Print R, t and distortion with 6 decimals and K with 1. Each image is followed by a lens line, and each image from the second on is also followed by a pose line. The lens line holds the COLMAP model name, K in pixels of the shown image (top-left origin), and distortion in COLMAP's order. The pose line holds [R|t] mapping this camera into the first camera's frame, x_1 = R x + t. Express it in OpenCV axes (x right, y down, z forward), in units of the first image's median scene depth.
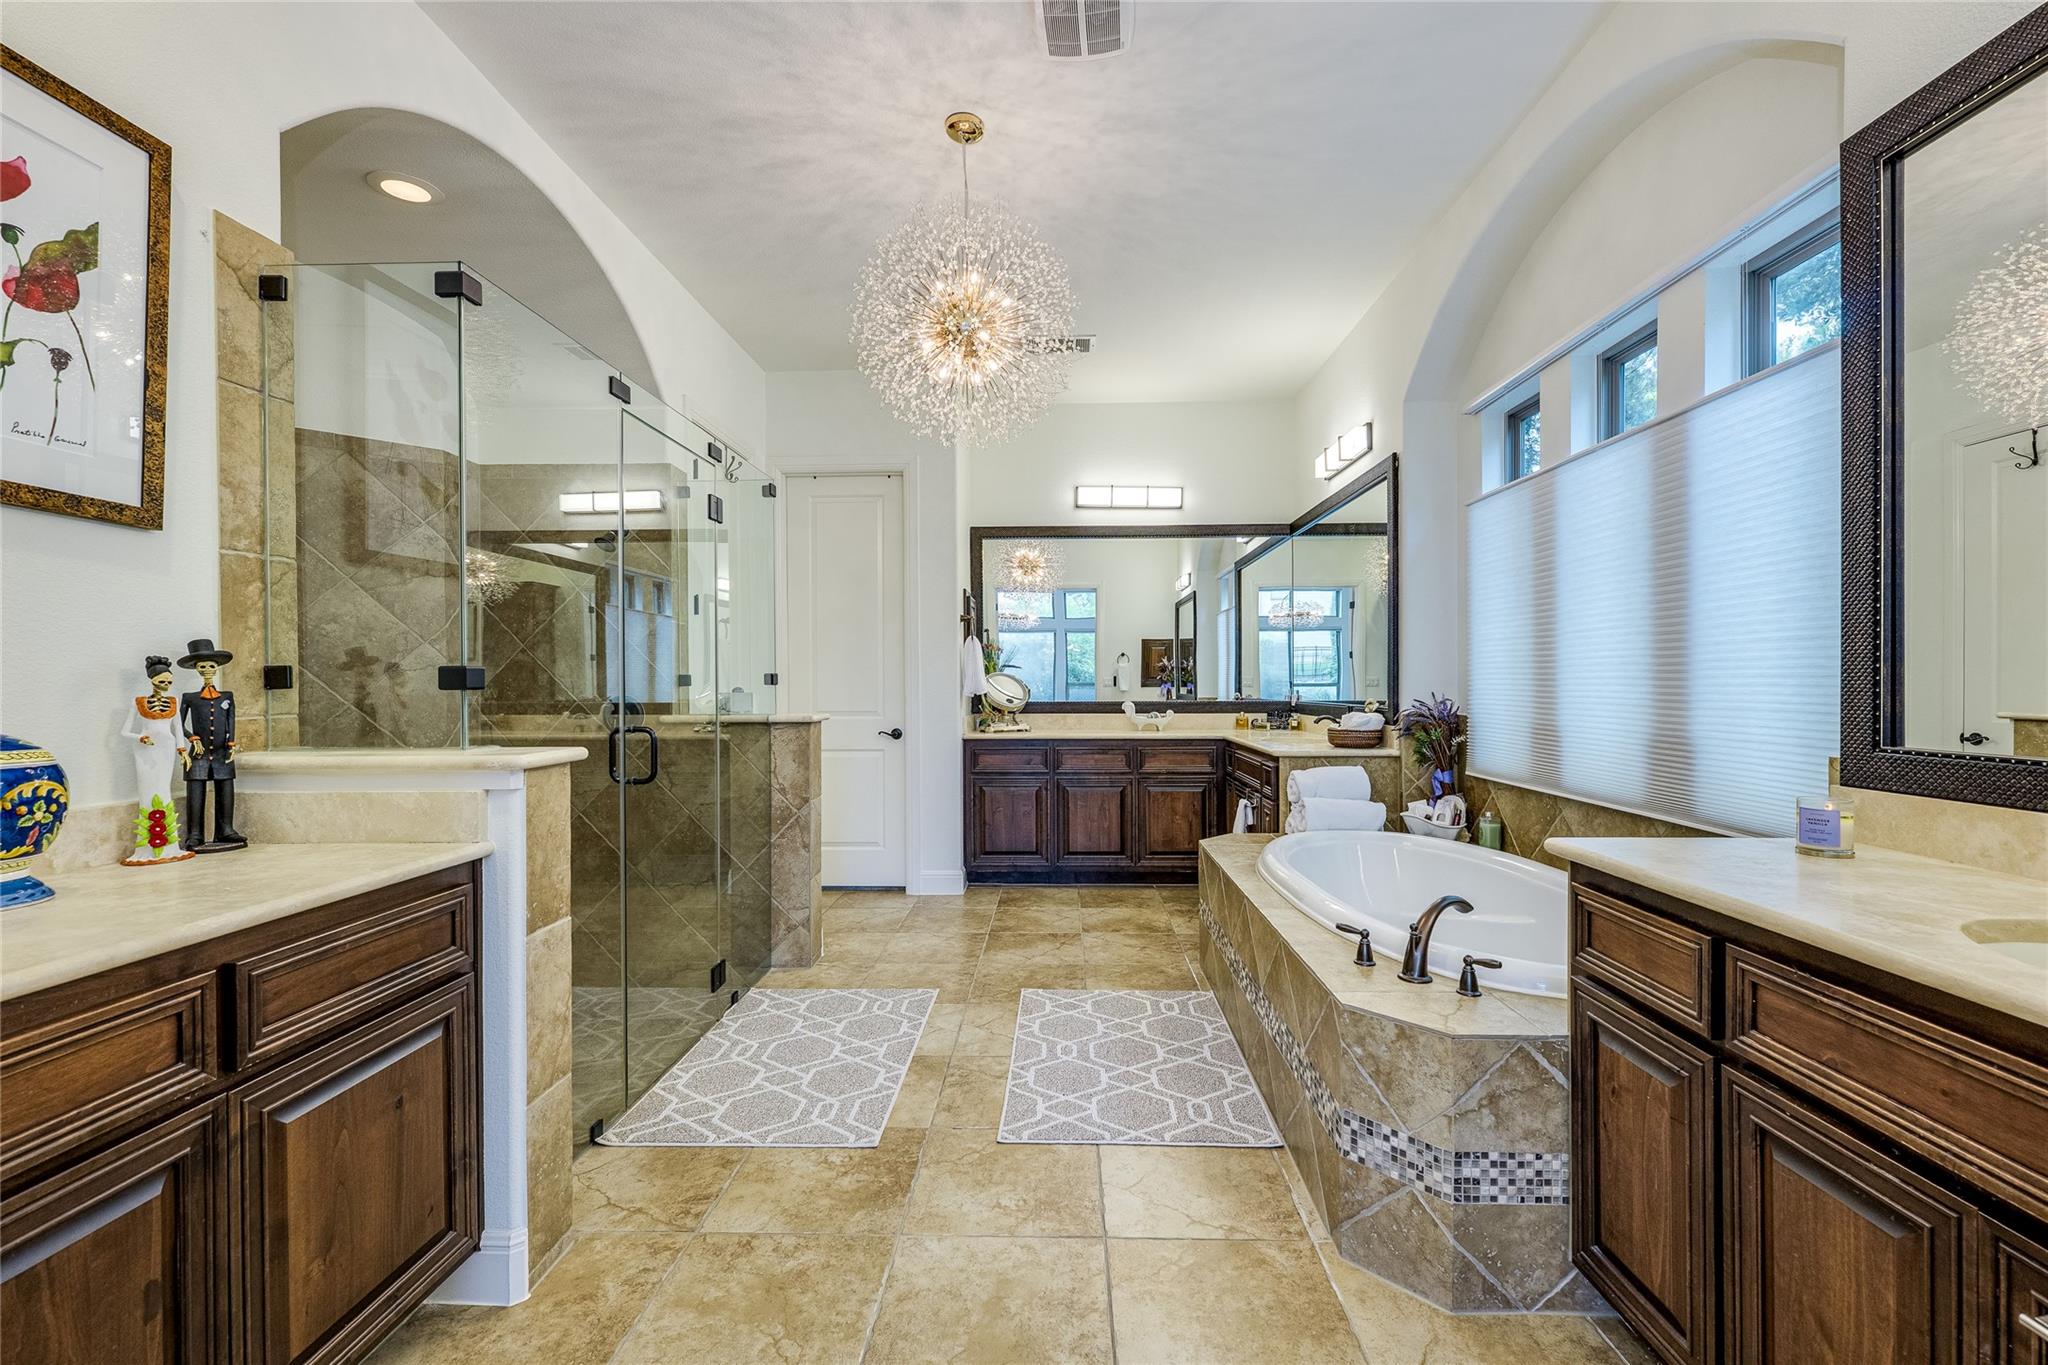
lens RADIAL K [[839.3, 0, 1024.0], [0, 839.3, 682.5], [0, 0, 1]] dist [0.016011, -0.000007]
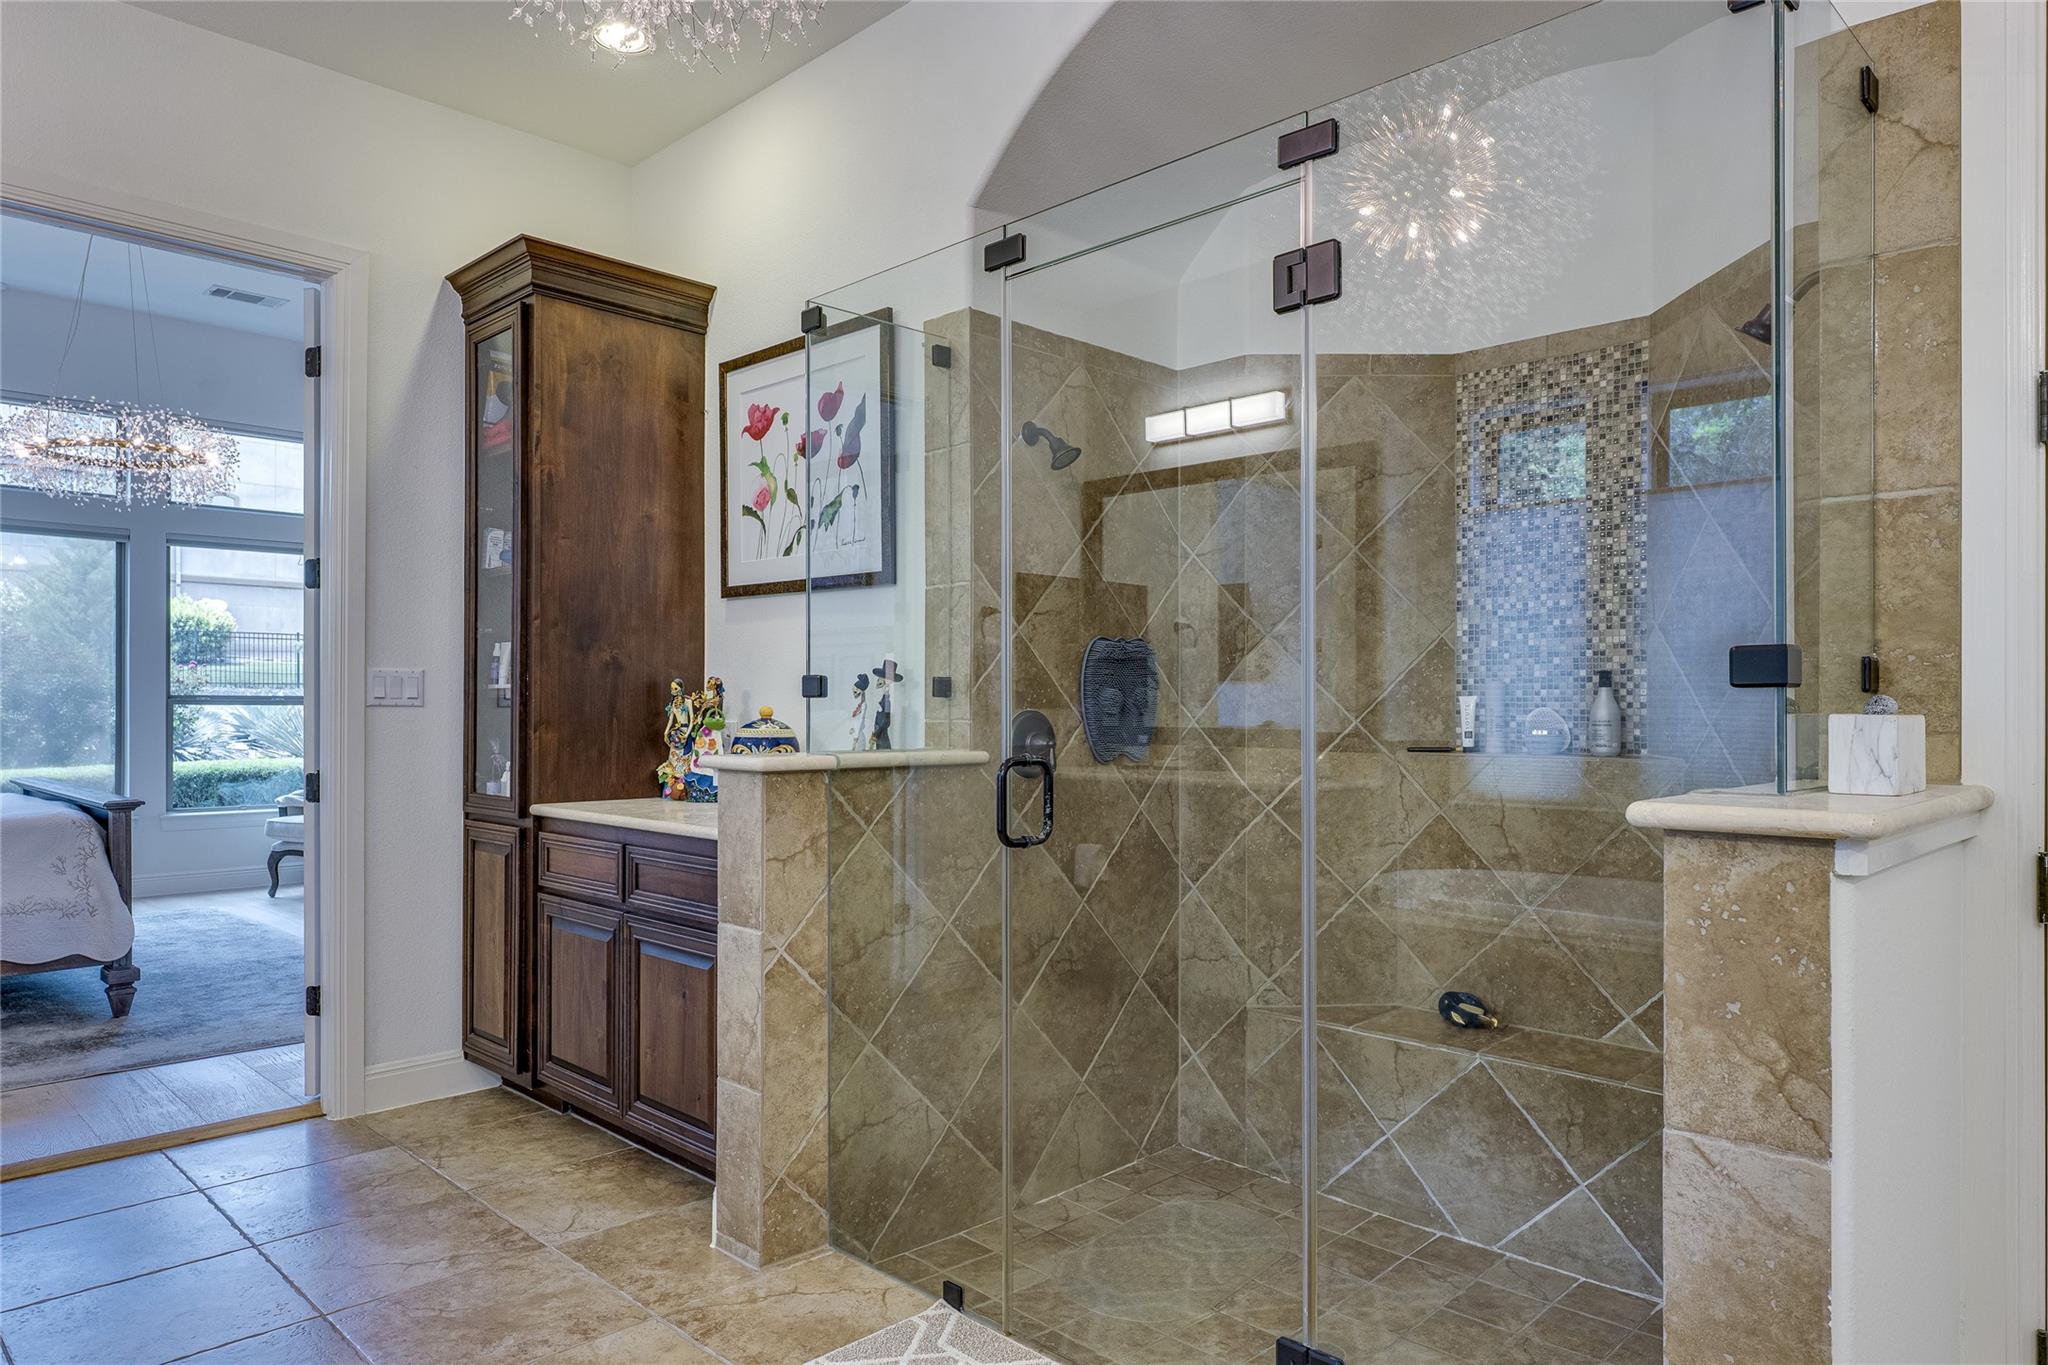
lens RADIAL K [[1313.9, 0, 1024.0], [0, 1313.9, 682.5], [0, 0, 1]] dist [0.000287, 0.000017]
pose [[-0.658824, -0.008270, -0.752252, 0.417413], [0.003260, 0.999899, -0.013847, 0.013101], [0.752290, -0.011575, -0.658730, 2.320539]]
